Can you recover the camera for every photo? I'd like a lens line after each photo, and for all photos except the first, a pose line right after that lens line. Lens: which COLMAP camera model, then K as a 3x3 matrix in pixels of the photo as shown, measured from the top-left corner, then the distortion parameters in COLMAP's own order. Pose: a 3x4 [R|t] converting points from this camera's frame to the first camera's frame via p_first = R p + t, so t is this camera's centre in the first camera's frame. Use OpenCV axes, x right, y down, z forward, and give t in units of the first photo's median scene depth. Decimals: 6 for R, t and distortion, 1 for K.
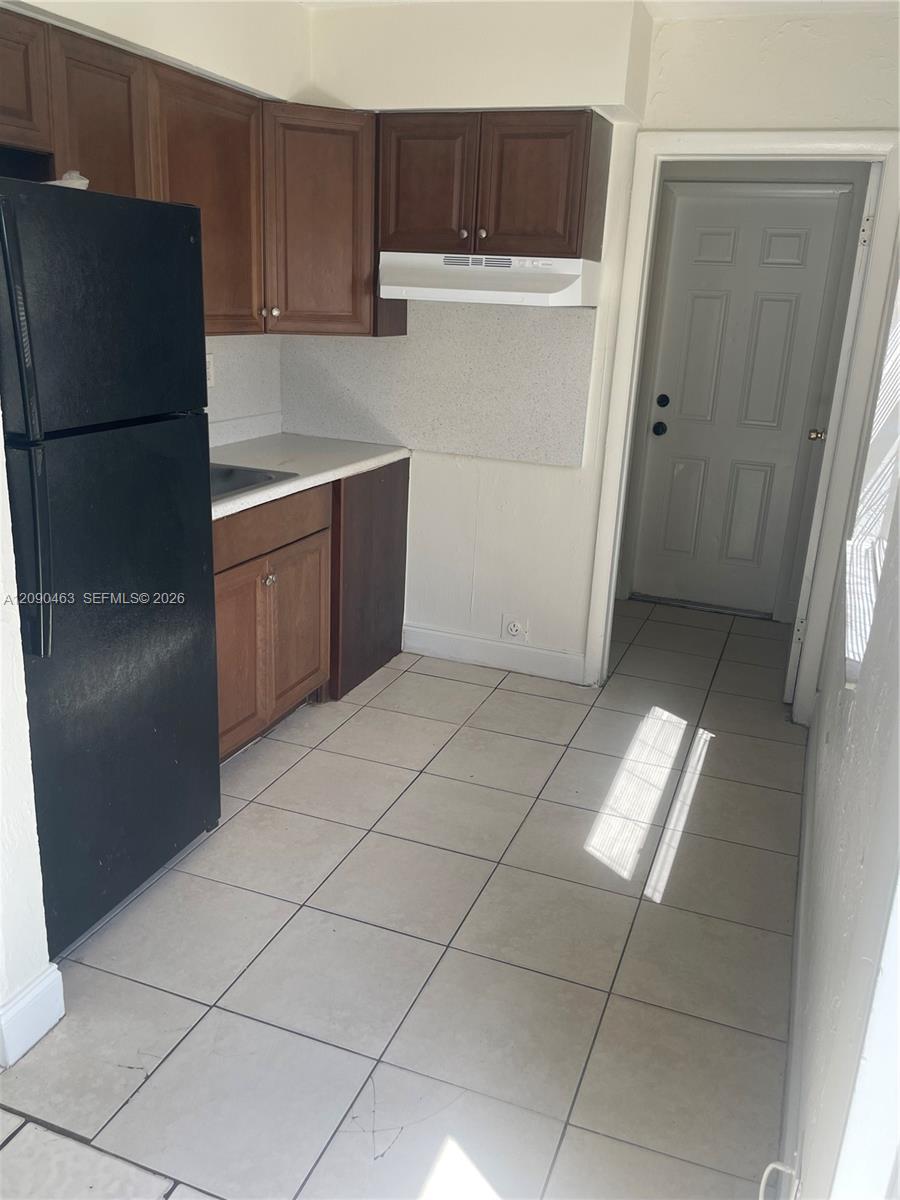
lens RADIAL K [[989.5, 0, 446.1], [0, 989.5, 595.1], [0, 0, 1]] dist [0.013332, -0.014032]
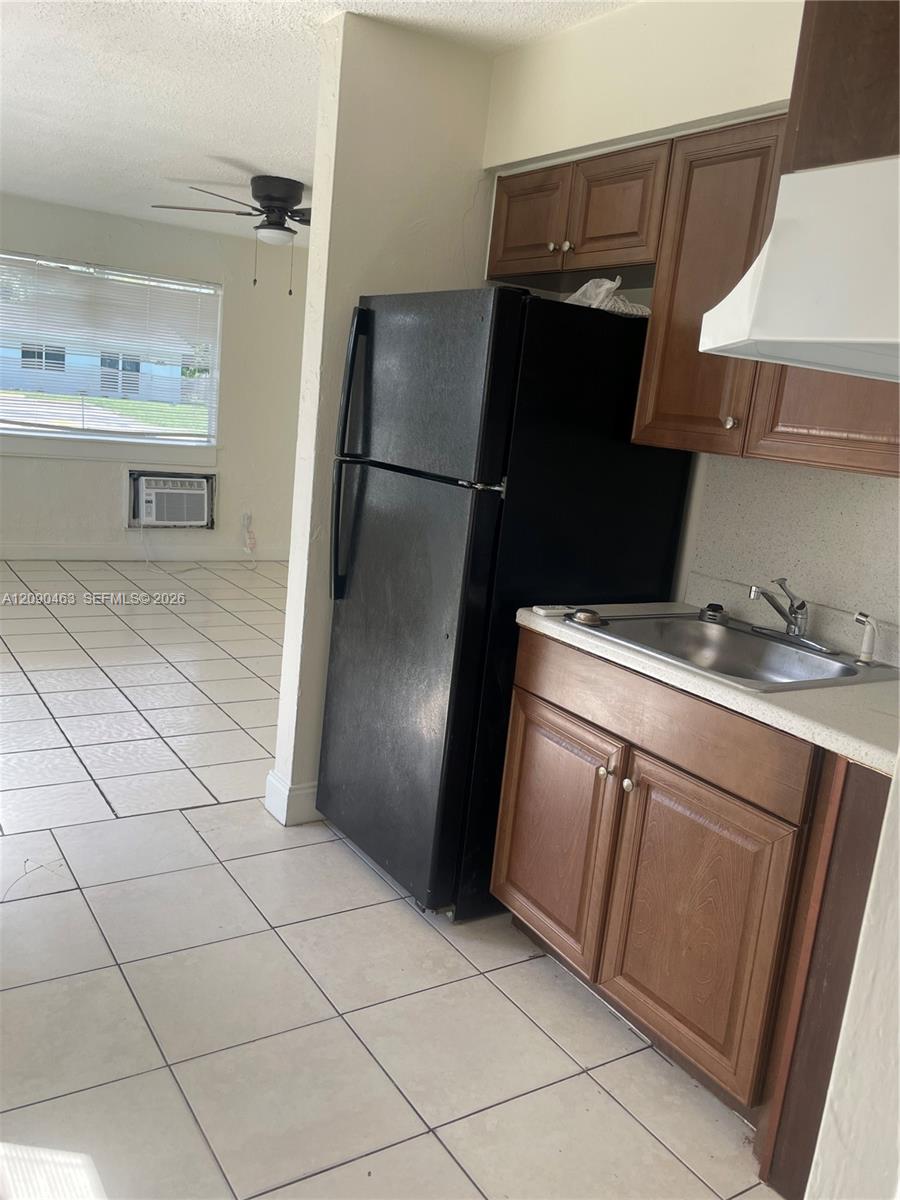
lens RADIAL K [[989.5, 0, 455.0], [0, 989.5, 595.7], [0, 0, 1]] dist [0.013332, -0.014032]
pose [[-0.579839, 0.057813, -0.812677, 0.505452], [-0.364757, 0.873508, 0.322392, -0.349652], [0.728518, 0.483365, -0.485406, 1.327811]]
